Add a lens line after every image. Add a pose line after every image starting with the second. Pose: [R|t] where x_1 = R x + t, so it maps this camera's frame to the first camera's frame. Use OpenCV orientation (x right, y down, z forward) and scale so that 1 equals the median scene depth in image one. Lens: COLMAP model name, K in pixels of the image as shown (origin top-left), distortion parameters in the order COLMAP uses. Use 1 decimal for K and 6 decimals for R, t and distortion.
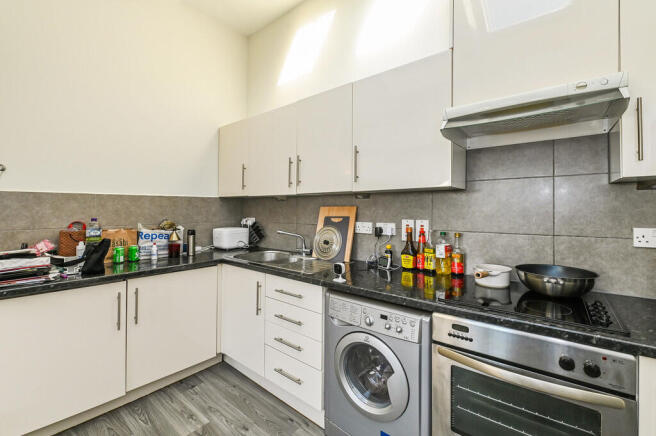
lens RADIAL K [[277.9, 0, 320.0], [0, 277.9, 202.2], [0, 0, 1]] dist [-0.002157, -0.000248]
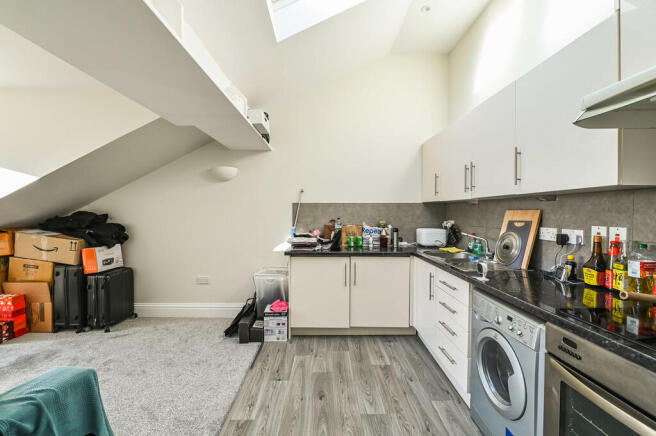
lens RADIAL K [[275.5, 0, 331.9], [0, 275.5, 210.9], [0, 0, 1]] dist [0.000722, -0.000042]
pose [[0.660377, -0.000139, -0.750934, 0.384709], [0.013885, 0.999831, 0.012025, -0.002337], [0.750806, -0.018368, 0.660268, -0.104740]]
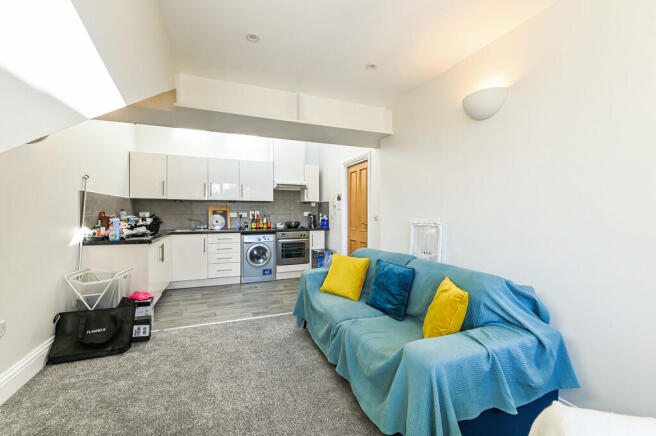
lens RADIAL K [[275.5, 0, 331.9], [0, 275.5, 210.9], [0, 0, 1]] dist [0.000722, -0.000042]
pose [[0.426724, 0.007773, 0.904349, -1.773878], [-0.020788, 0.999783, 0.001216, 0.036907], [-0.904143, -0.019319, 0.426793, -0.879936]]
